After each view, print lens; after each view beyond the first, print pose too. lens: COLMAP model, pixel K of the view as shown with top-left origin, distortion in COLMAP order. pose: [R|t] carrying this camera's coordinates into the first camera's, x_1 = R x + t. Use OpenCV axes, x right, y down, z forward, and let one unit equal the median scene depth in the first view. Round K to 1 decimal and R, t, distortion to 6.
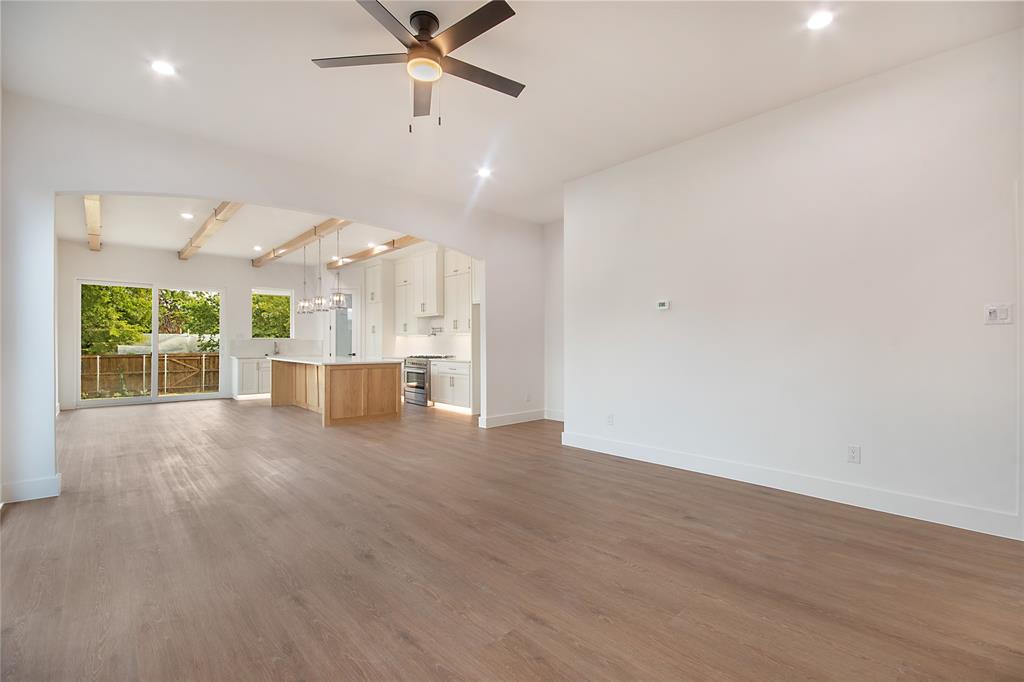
lens RADIAL K [[450.0, 0, 512.0], [0, 450.0, 341.0], [0, 0, 1]] dist [0.002256, 0.000202]
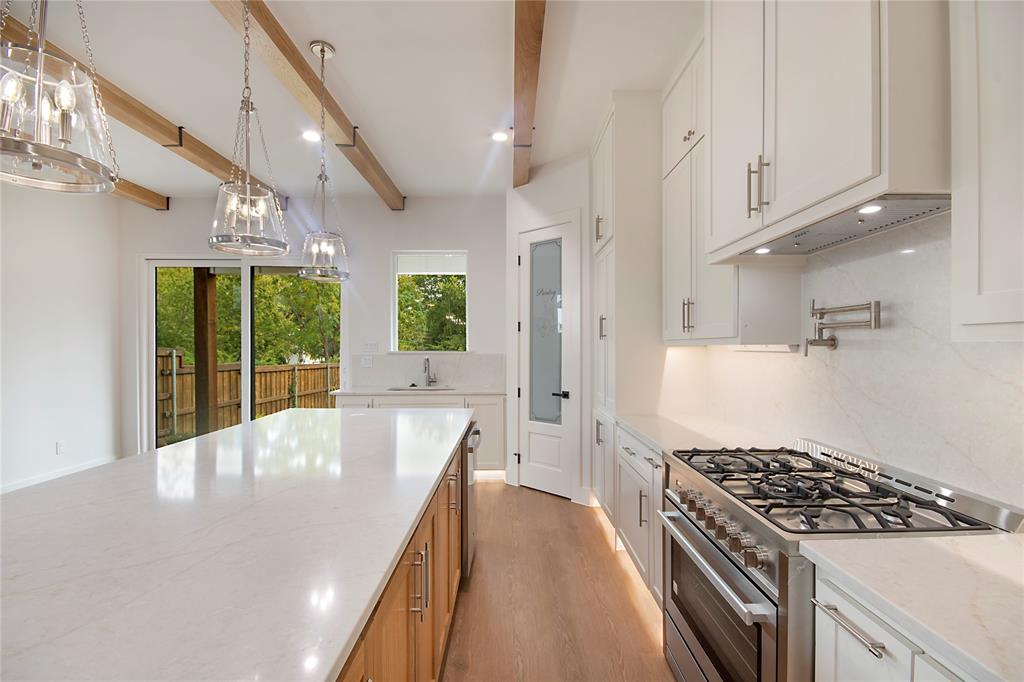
lens RADIAL K [[450.7, 0, 514.5], [0, 450.7, 346.7], [0, 0, 1]] dist [0.002139, -0.008932]
pose [[0.745832, 0.000401, -0.666134, -0.153733], [0.002572, 0.999991, 0.003483, -0.014630], [0.666129, -0.004311, 0.745824, 0.815383]]
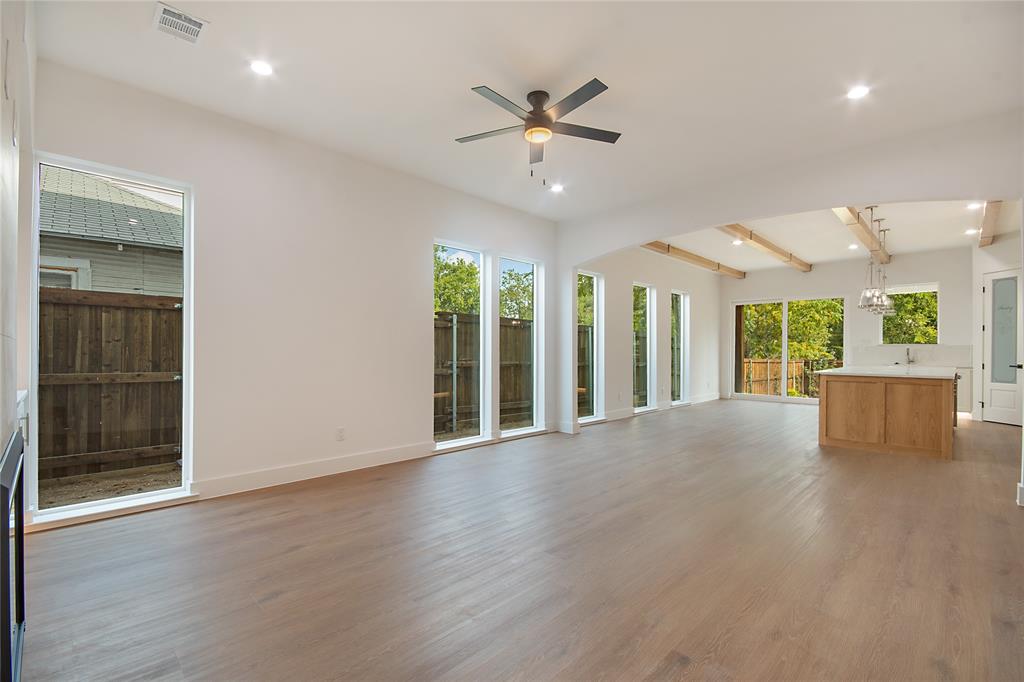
lens RADIAL K [[451.5, 0, 511.3], [0, 451.5, 353.6], [0, 0, 1]] dist [0.002131, -0.010160]
pose [[0.052314, 0.007991, -0.998599, 0.316237], [0.005911, 0.999948, 0.008312, 0.000909], [0.998613, -0.006337, 0.052264, 0.253964]]
